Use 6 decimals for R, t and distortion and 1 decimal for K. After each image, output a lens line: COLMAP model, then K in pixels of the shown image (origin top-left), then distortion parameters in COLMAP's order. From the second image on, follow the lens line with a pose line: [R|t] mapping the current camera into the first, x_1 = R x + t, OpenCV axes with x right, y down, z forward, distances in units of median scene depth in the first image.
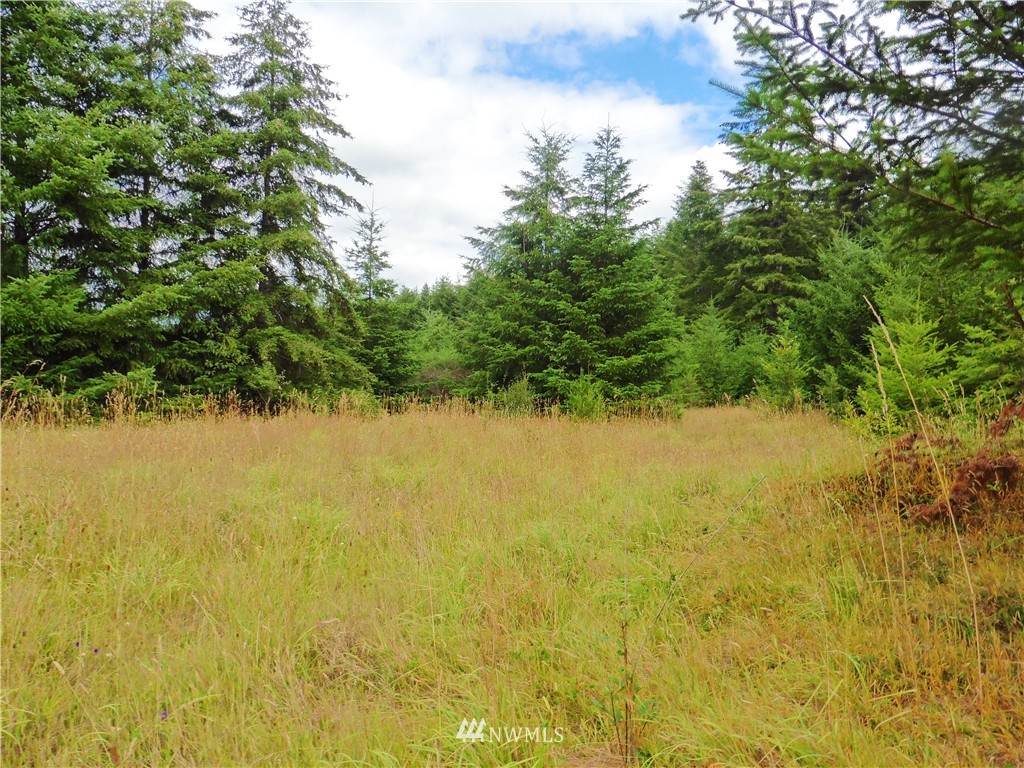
lens RADIAL K [[780.2, 0, 512.0], [0, 780.2, 384.0], [0, 0, 1]] dist [0.035321, -0.001231]
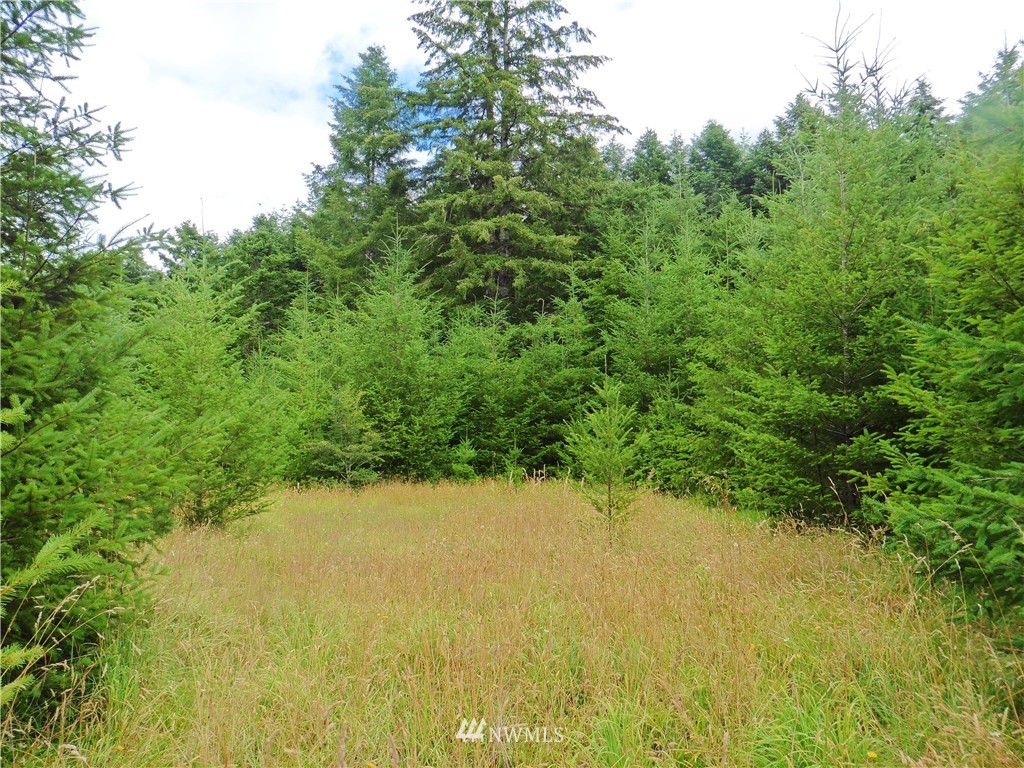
lens RADIAL K [[780.2, 0, 512.0], [0, 780.2, 384.0], [0, 0, 1]] dist [0.035321, -0.001231]
pose [[0.918835, 0.016153, 0.394310, 0.133081], [0.003239, 0.998820, -0.048464, 0.004217], [-0.394627, 0.045807, 0.917699, 0.536496]]
